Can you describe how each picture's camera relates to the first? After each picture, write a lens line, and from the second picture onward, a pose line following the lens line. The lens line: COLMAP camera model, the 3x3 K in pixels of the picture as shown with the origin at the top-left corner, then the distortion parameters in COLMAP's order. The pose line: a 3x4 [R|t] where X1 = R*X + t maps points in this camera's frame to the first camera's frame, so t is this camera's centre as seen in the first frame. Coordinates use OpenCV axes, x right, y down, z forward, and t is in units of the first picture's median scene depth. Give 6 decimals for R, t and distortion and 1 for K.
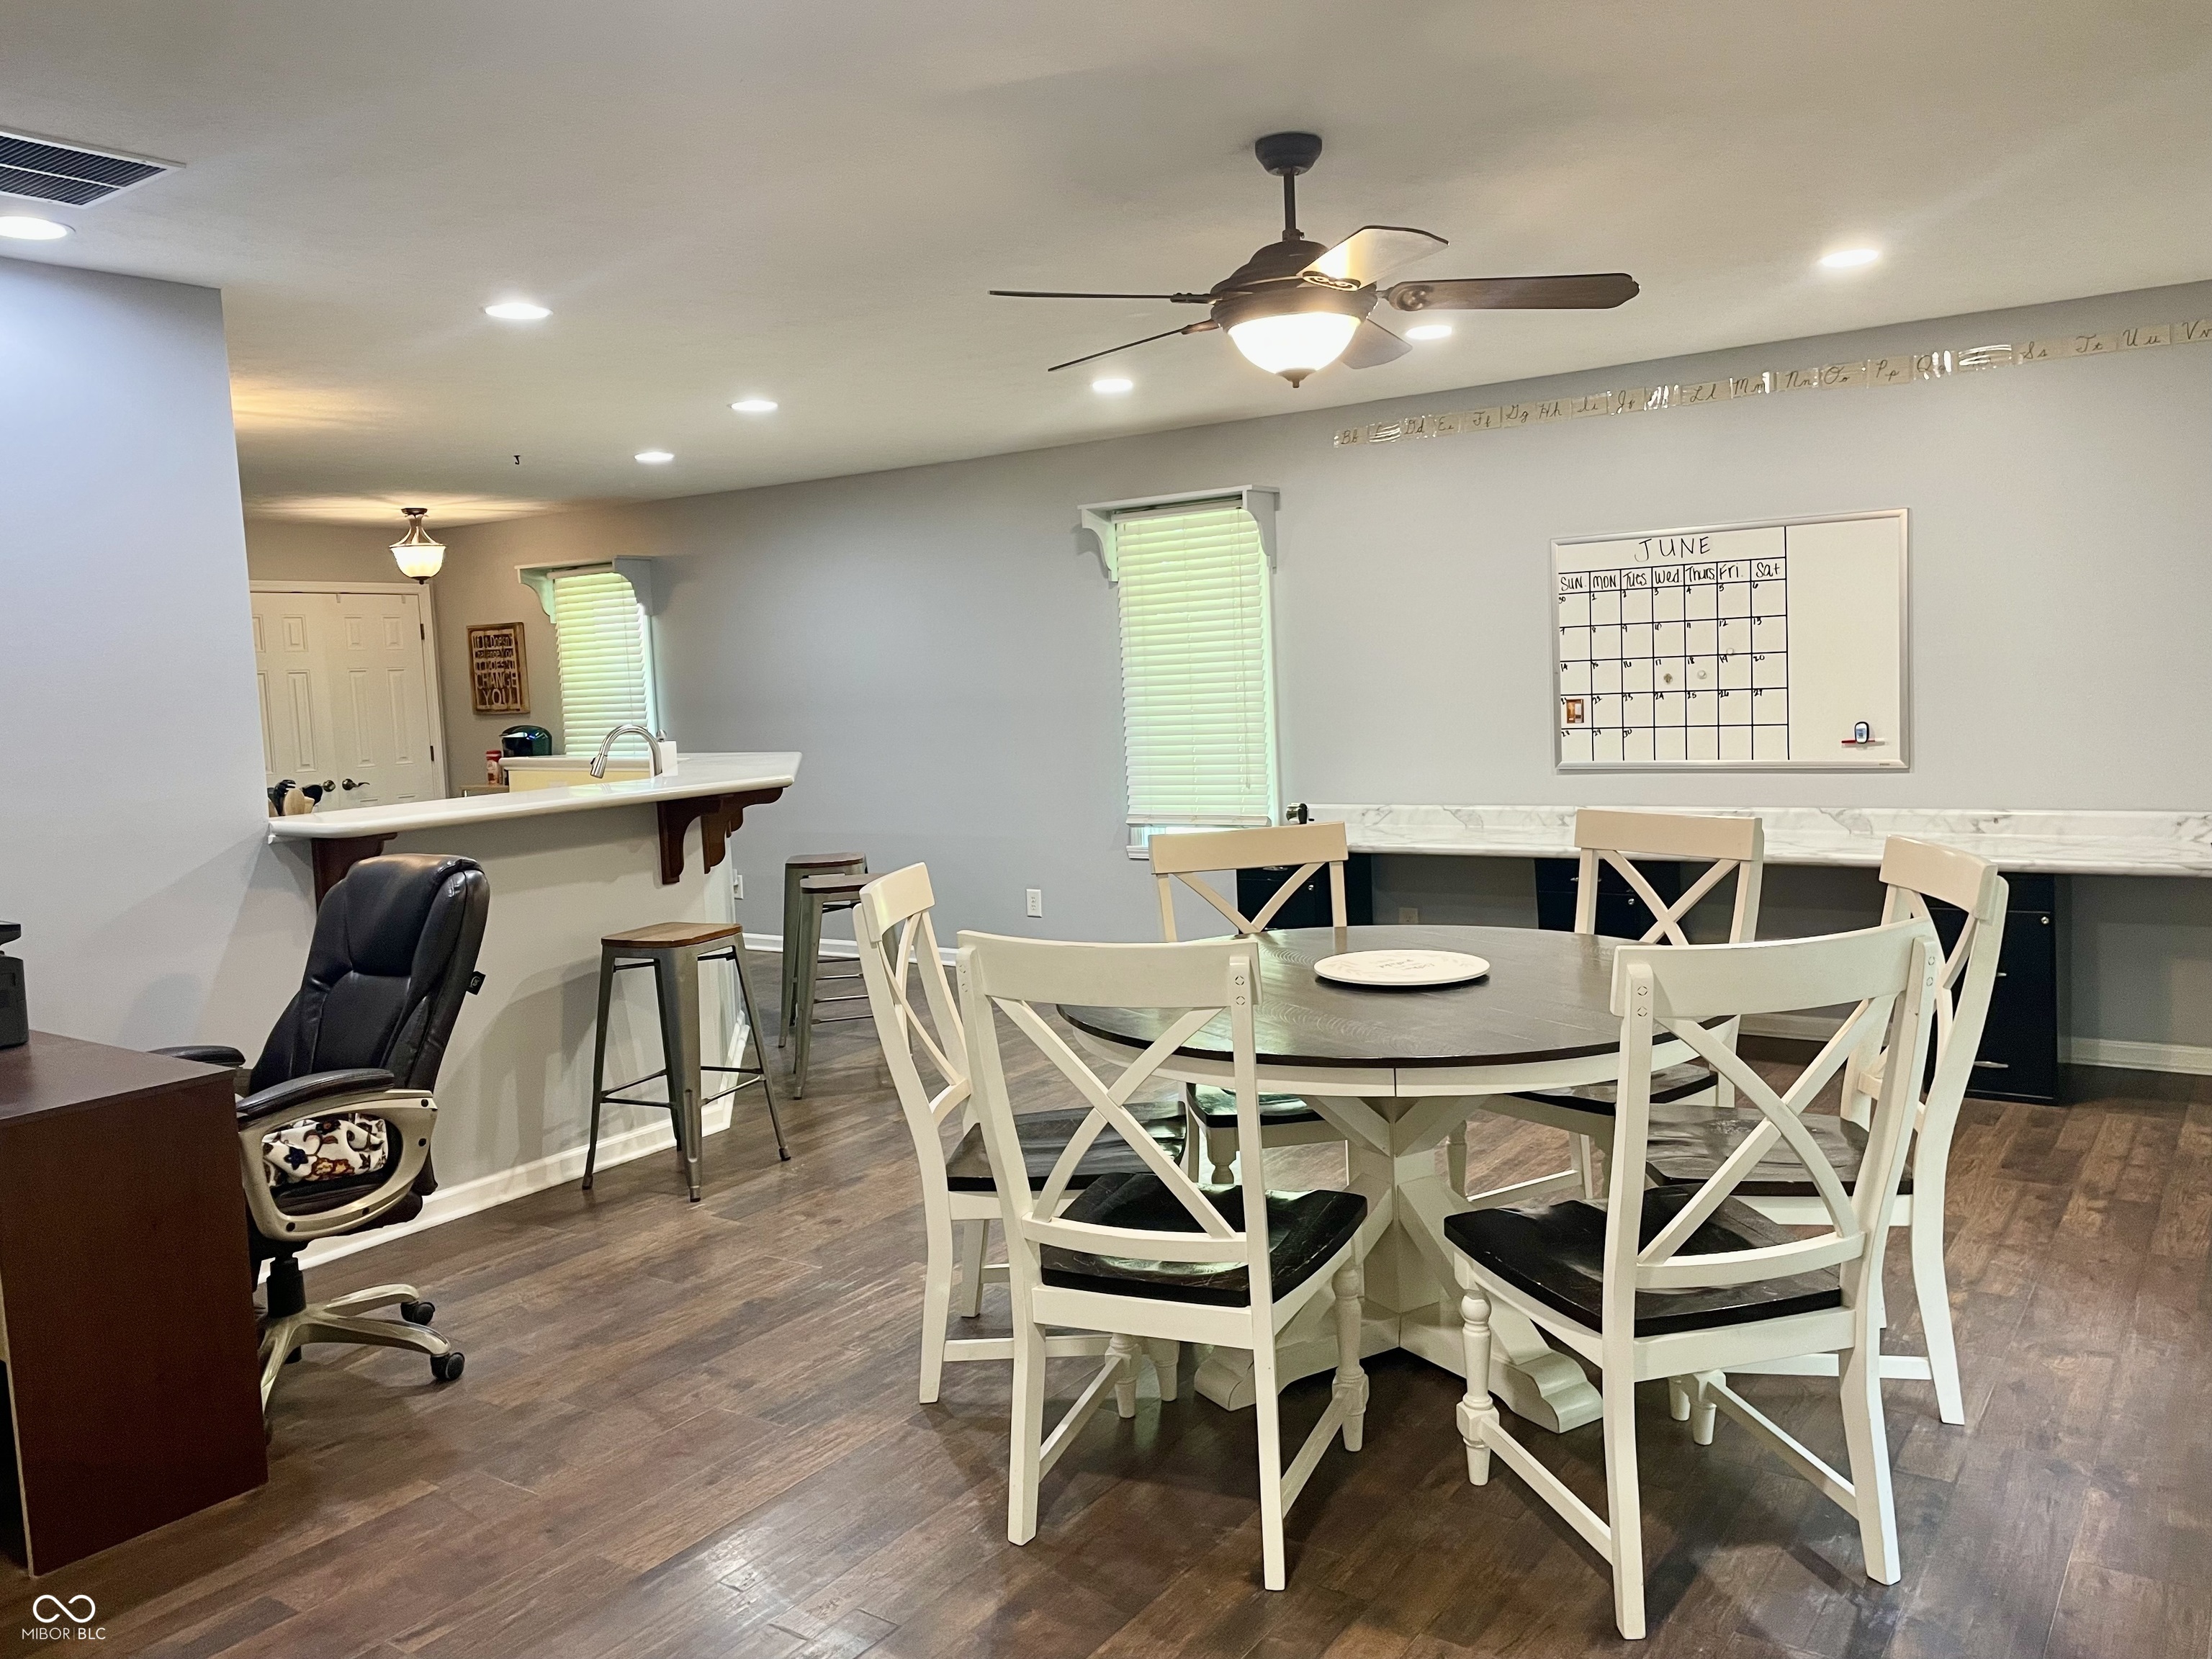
lens RADIAL K [[1646.5, 0, 1106.0], [0, 1646.5, 829.5], [0, 0, 1]] dist [0.099942, -0.130625]
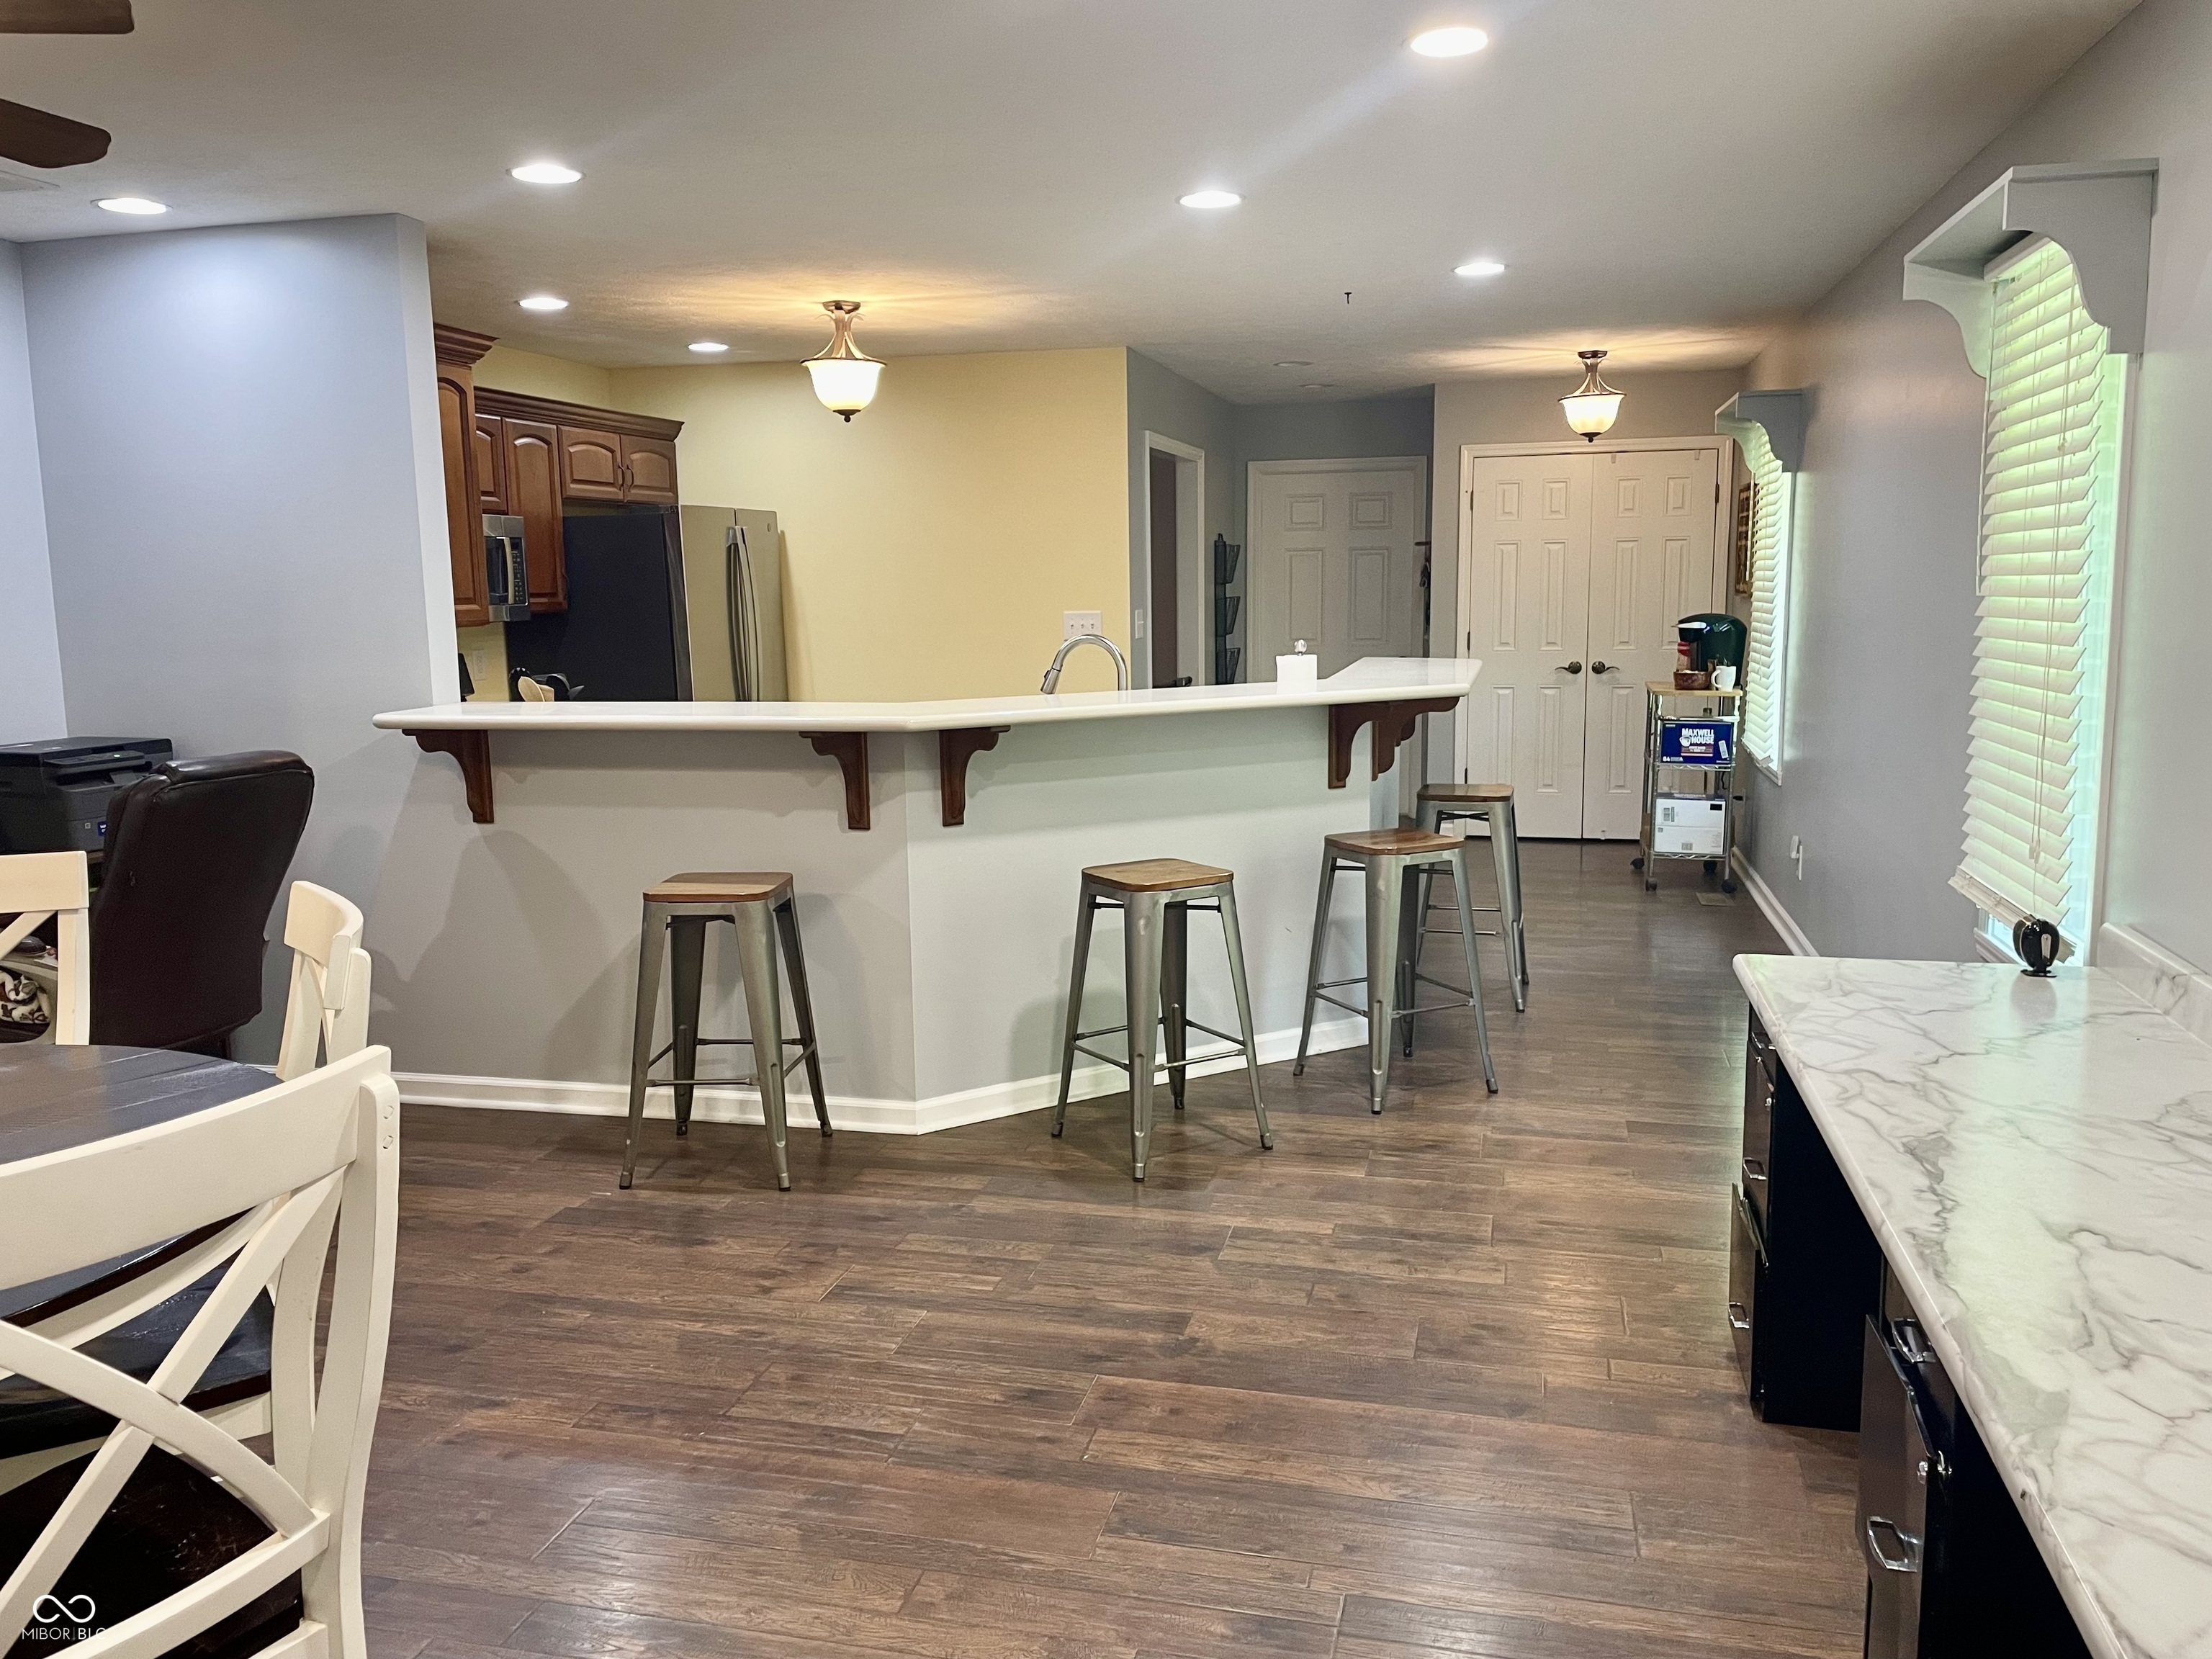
lens RADIAL K [[1646.5, 0, 1106.0], [0, 1646.5, 829.5], [0, 0, 1]] dist [0.099942, -0.130625]
pose [[0.381246, 0.178656, -0.907047, 0.226827], [-0.093861, 0.983559, 0.154275, -0.044750], [0.919697, 0.026320, 0.391747, 0.329884]]
